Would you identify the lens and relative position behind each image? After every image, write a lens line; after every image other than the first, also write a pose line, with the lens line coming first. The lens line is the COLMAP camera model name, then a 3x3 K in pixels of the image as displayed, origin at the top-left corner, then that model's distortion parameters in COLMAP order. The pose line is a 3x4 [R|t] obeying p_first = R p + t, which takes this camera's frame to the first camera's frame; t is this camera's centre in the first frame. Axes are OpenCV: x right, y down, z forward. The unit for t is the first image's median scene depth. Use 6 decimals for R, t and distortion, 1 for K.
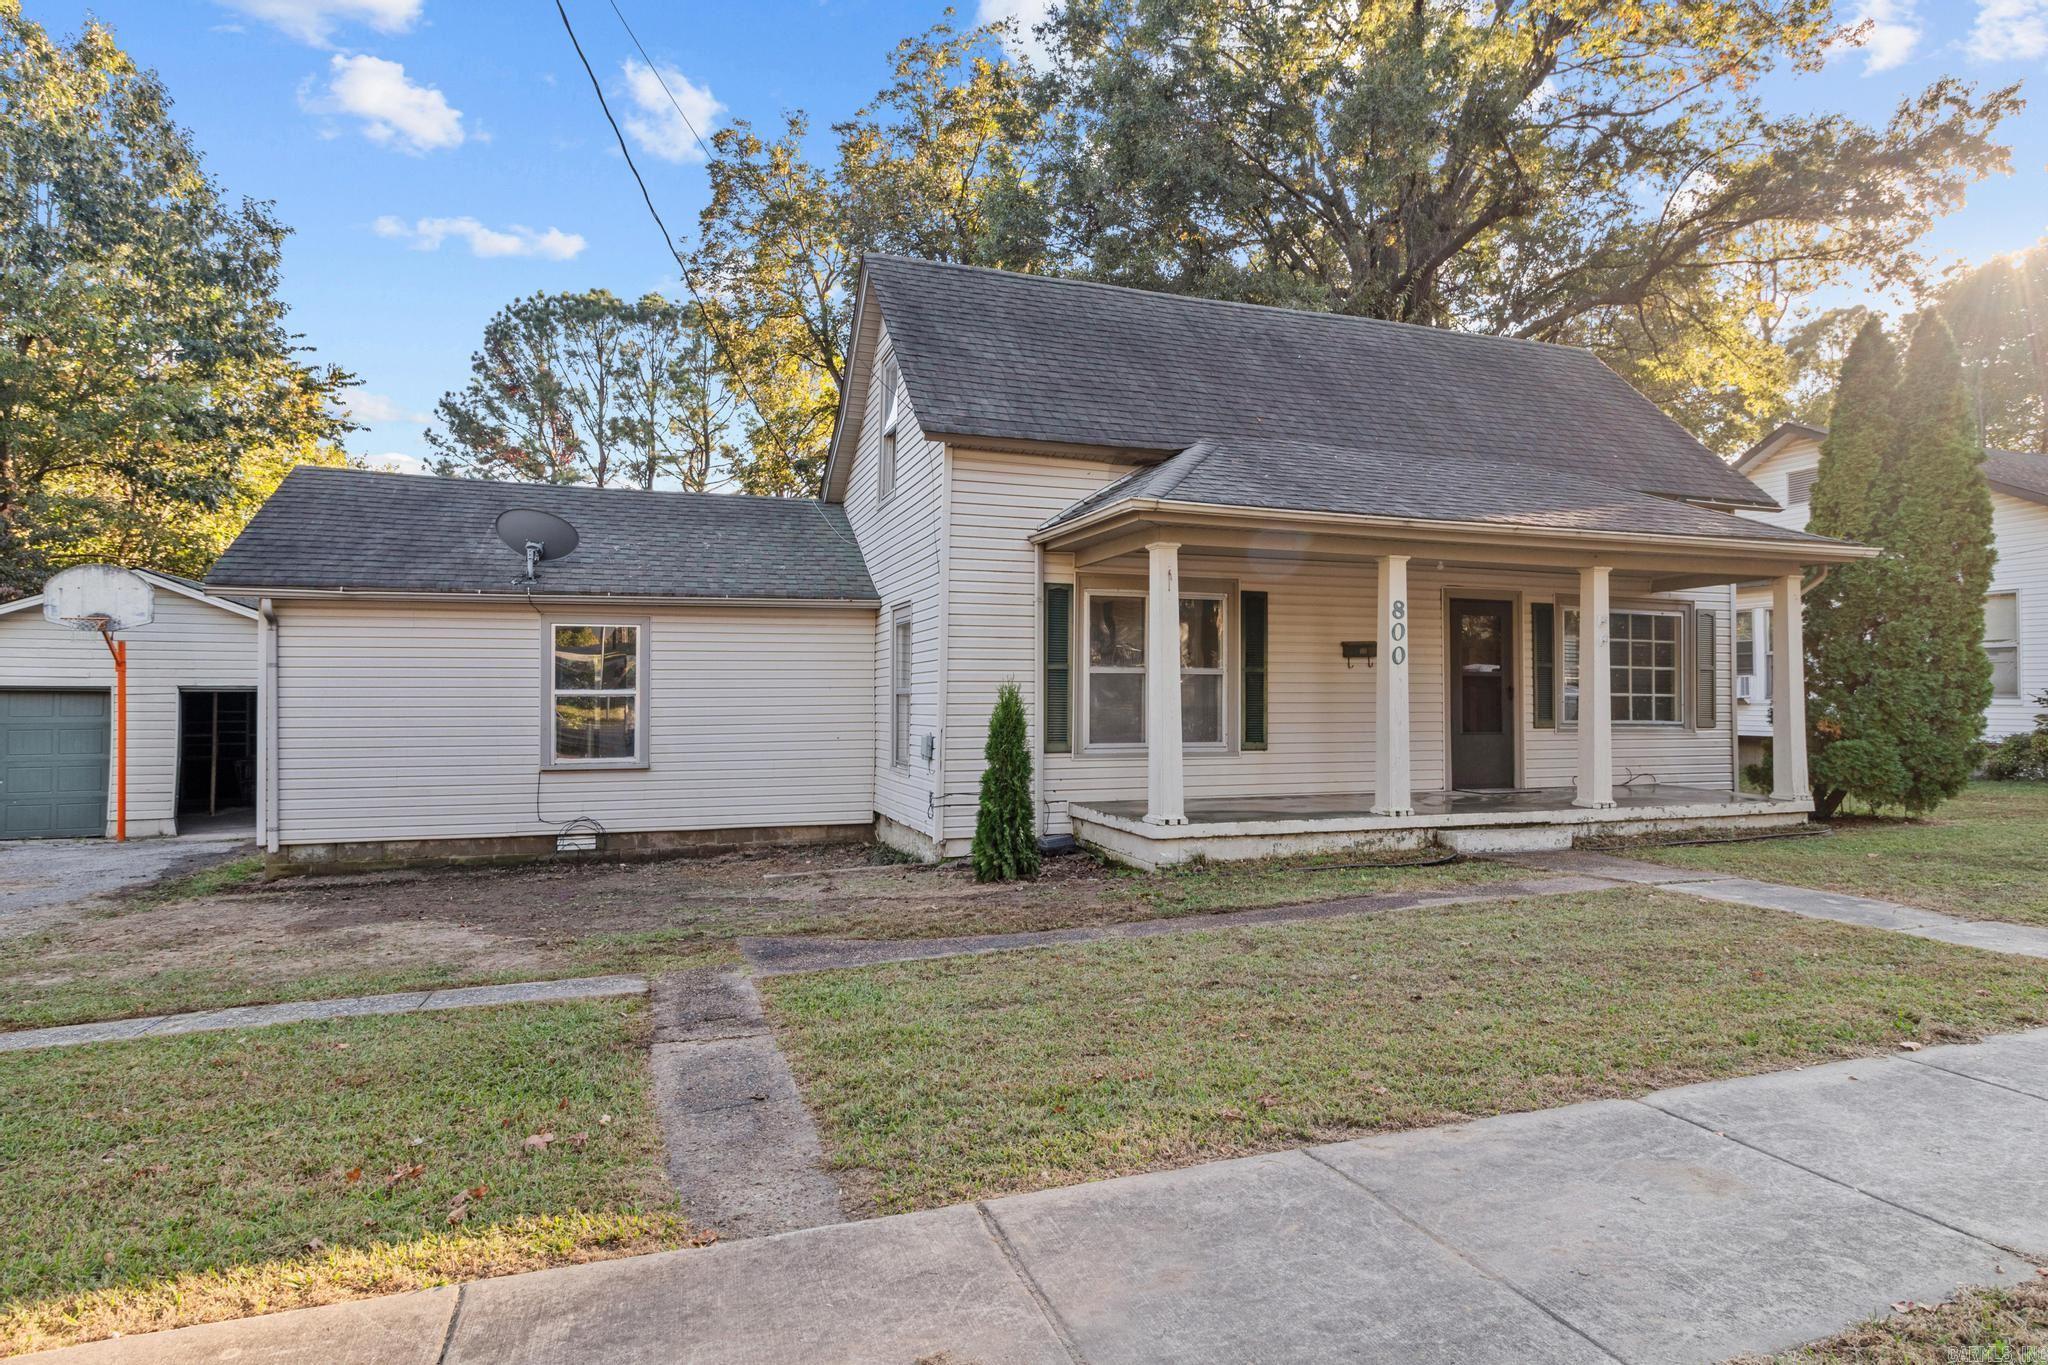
lens RADIAL K [[1118.1, 0, 1028.6], [0, 1118.1, 673.8], [0, 0, 1]] dist [0.000391, -0.000829]
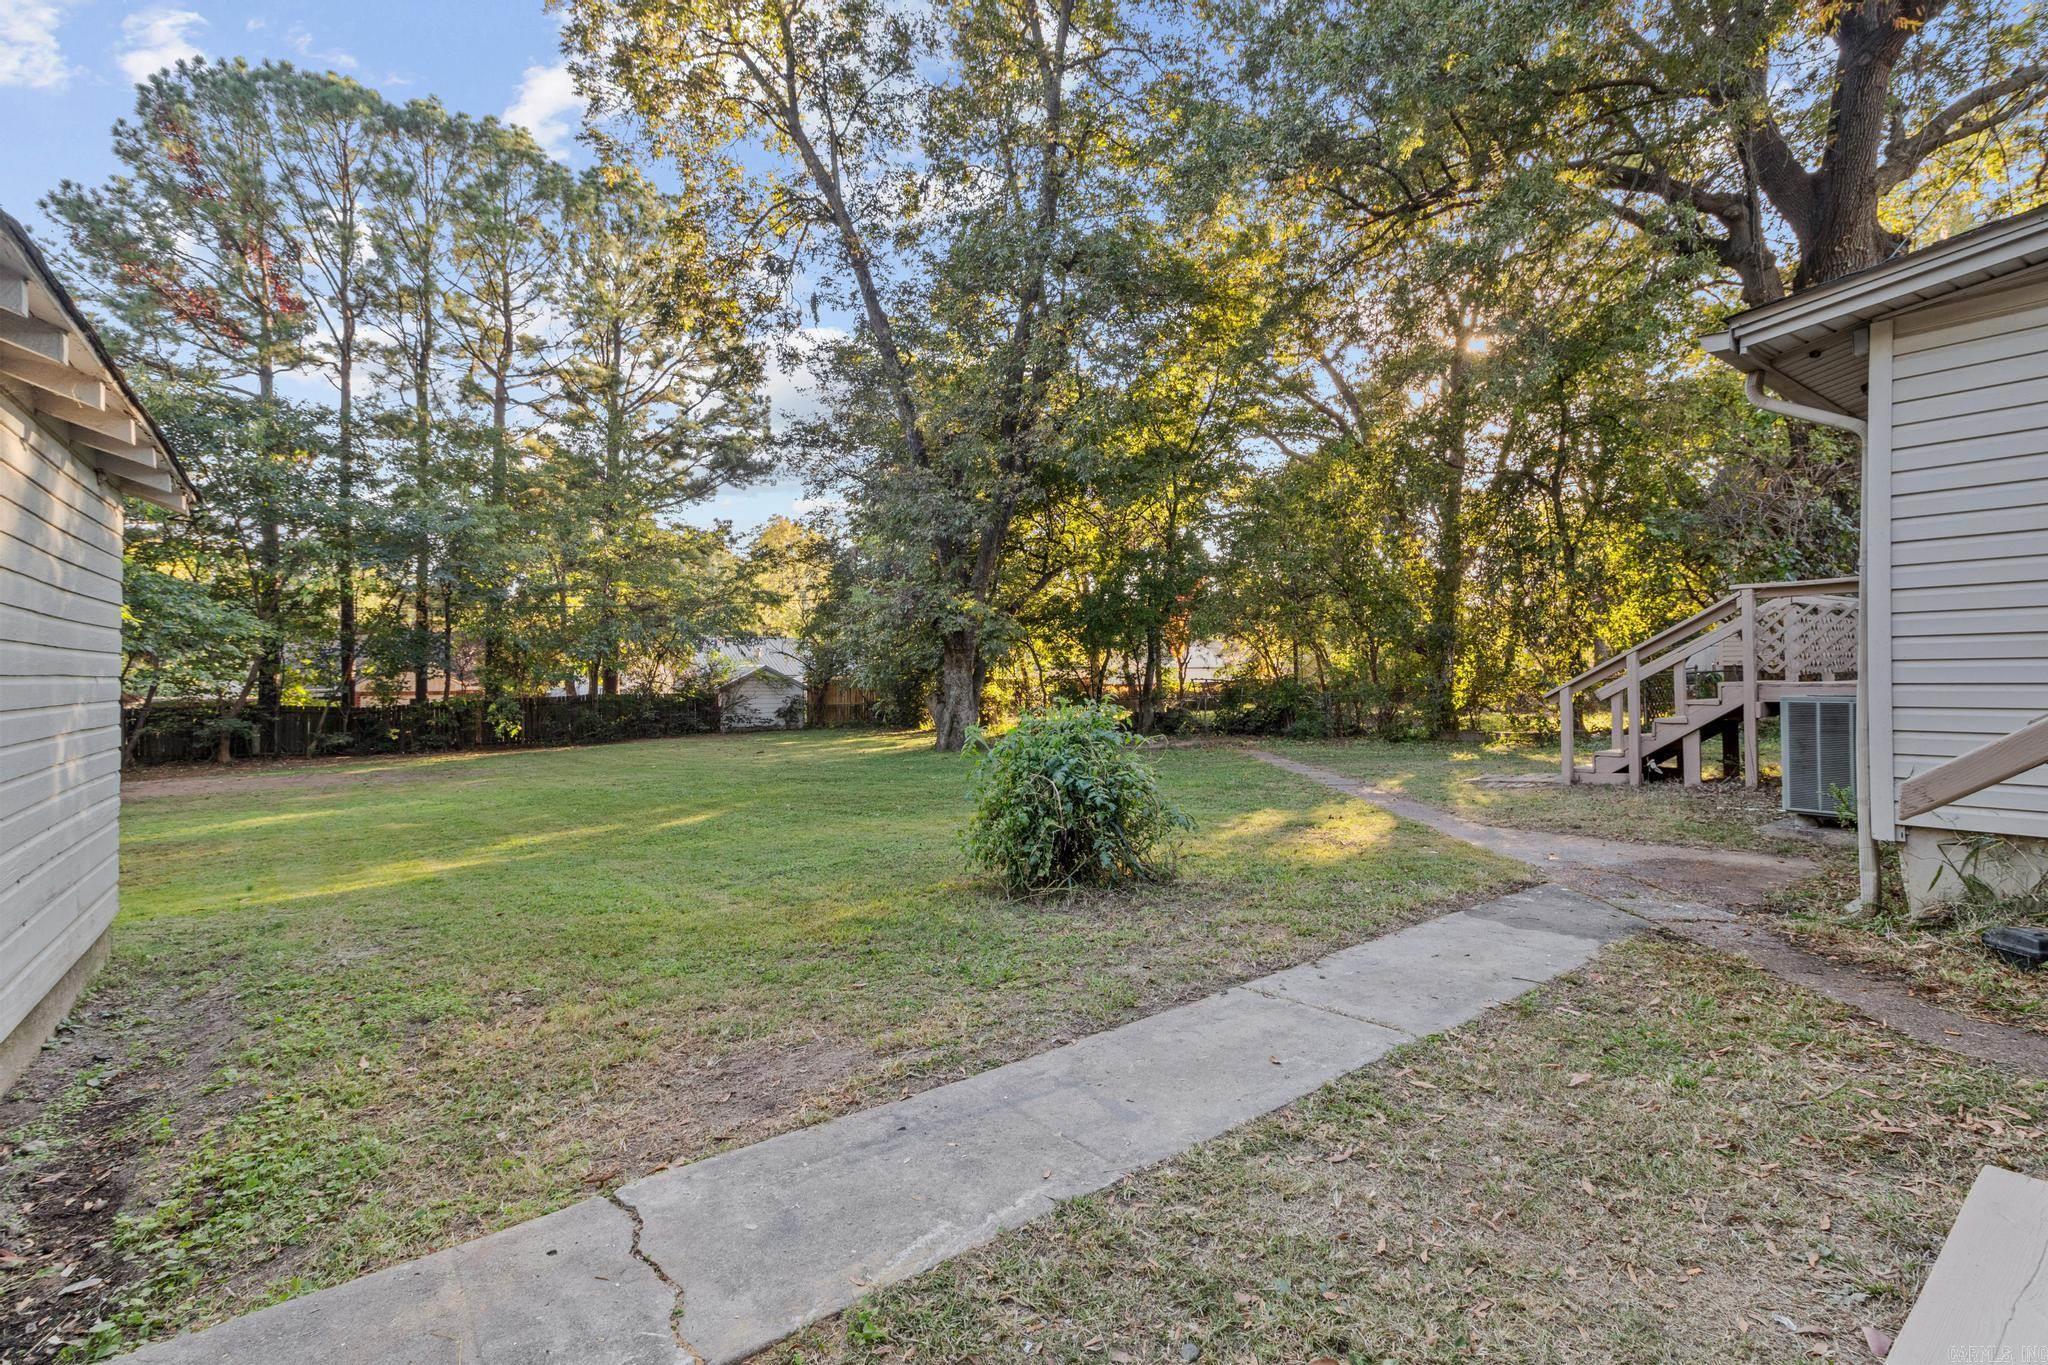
lens RADIAL K [[940.4, 0, 1056.0], [0, 940.4, 679.9], [0, 0, 1]] dist [0.000128, 0.000128]
pose [[0.949702, -0.000430, 0.313156, -0.704292], [-0.003560, 0.999920, 0.012167, 0.132412], [-0.313136, -0.012670, 0.949624, 1.439414]]
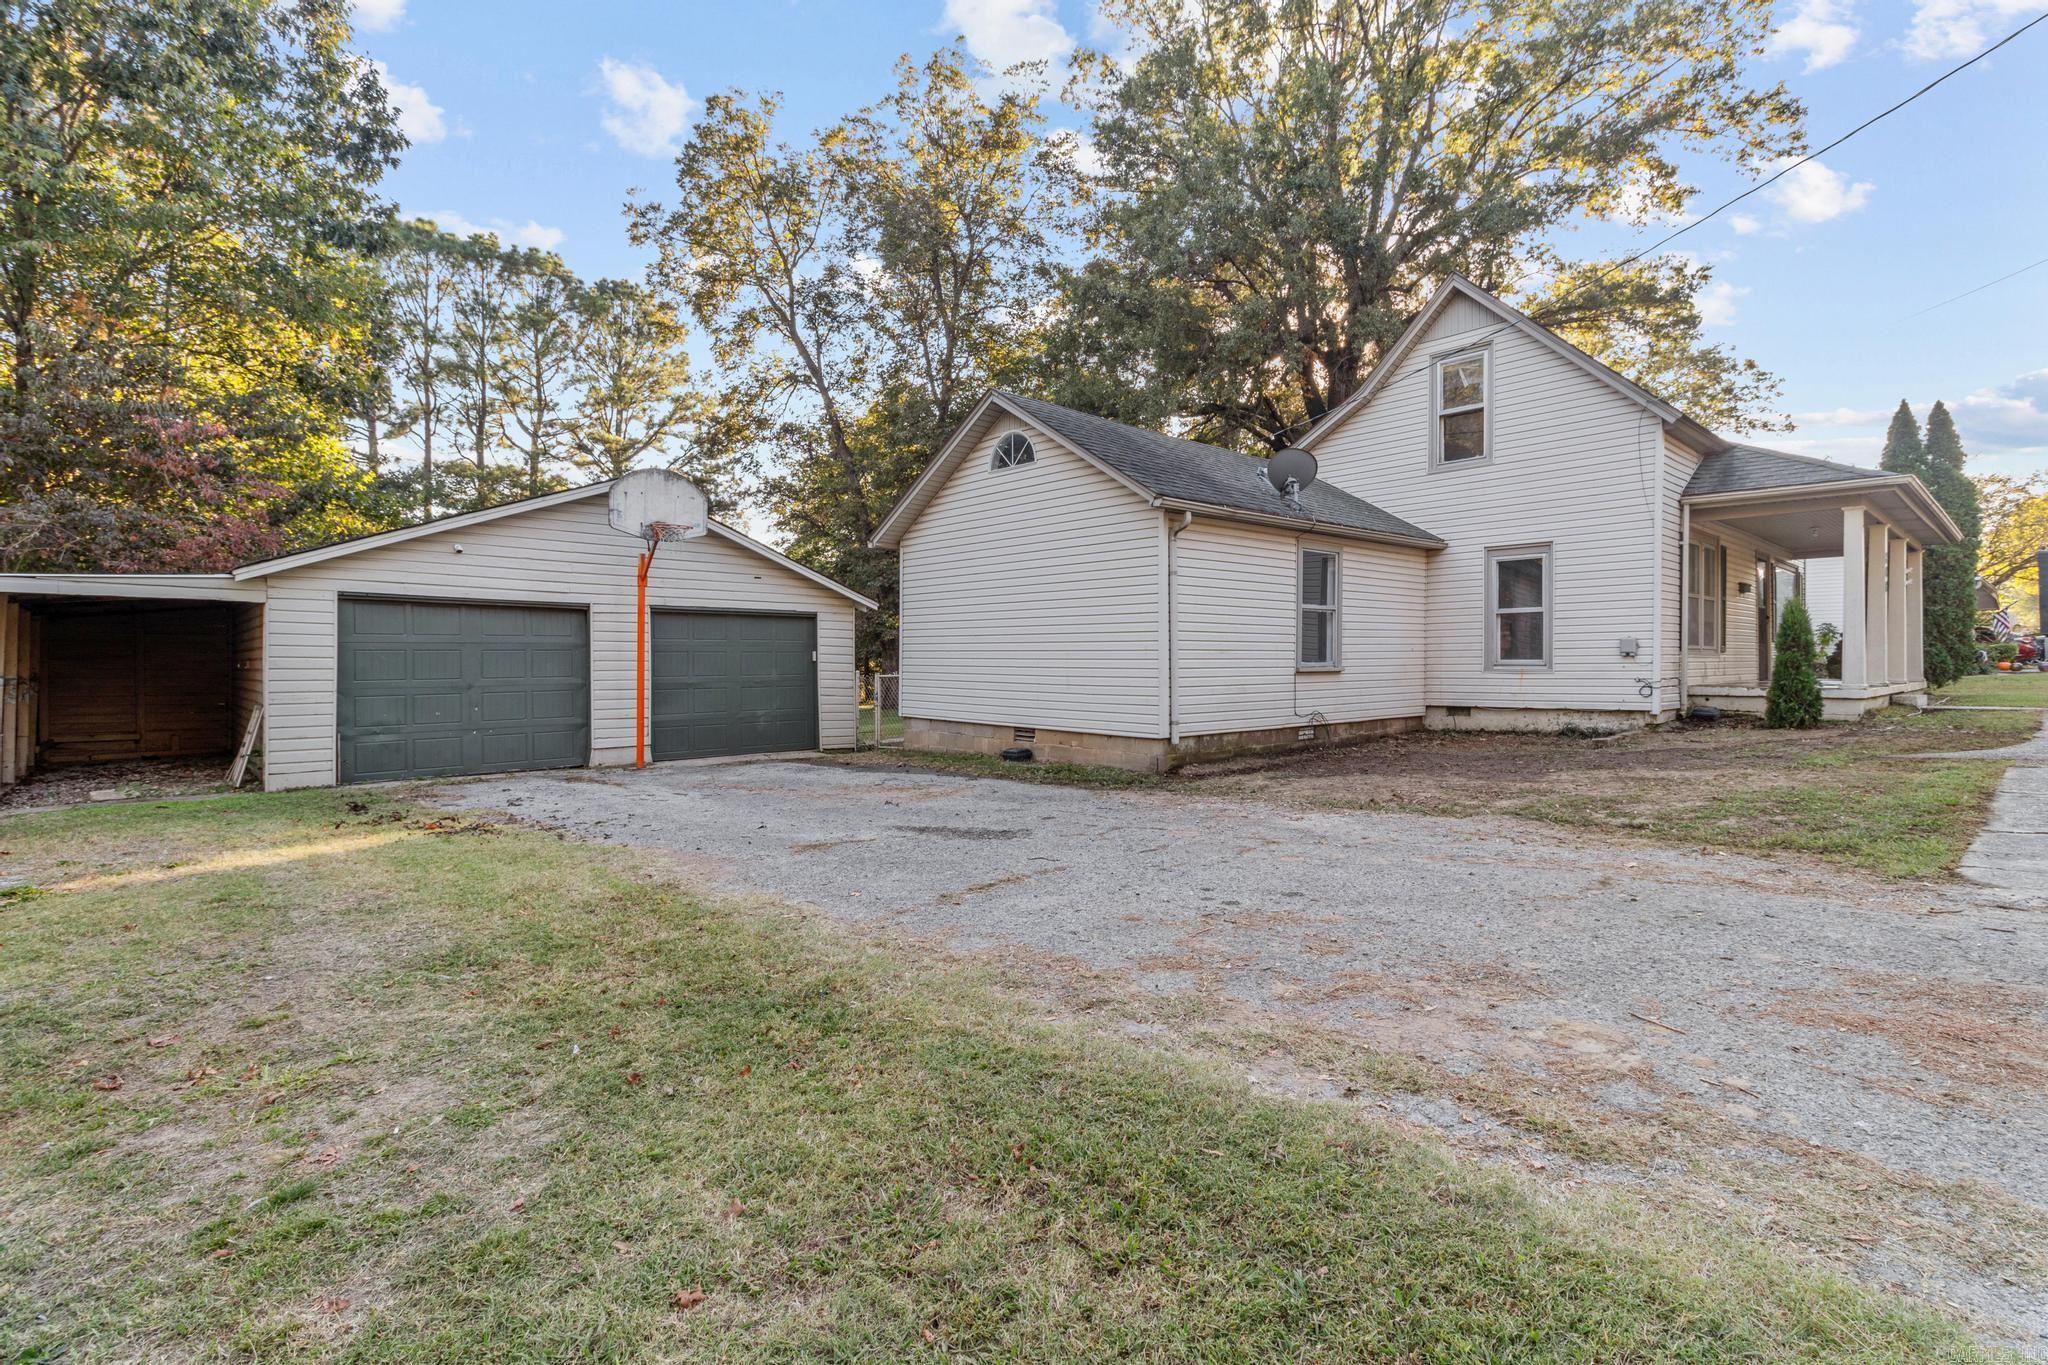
lens RADIAL K [[957.3, 0, 1041.3], [0, 957.3, 653.3], [0, 0, 1]] dist [0.000581, 0.000180]
pose [[0.917467, 0.000798, 0.397812, -1.115151], [-0.006466, 0.999896, 0.012906, 0.056679], [-0.397760, -0.014413, 0.917376, 0.181226]]
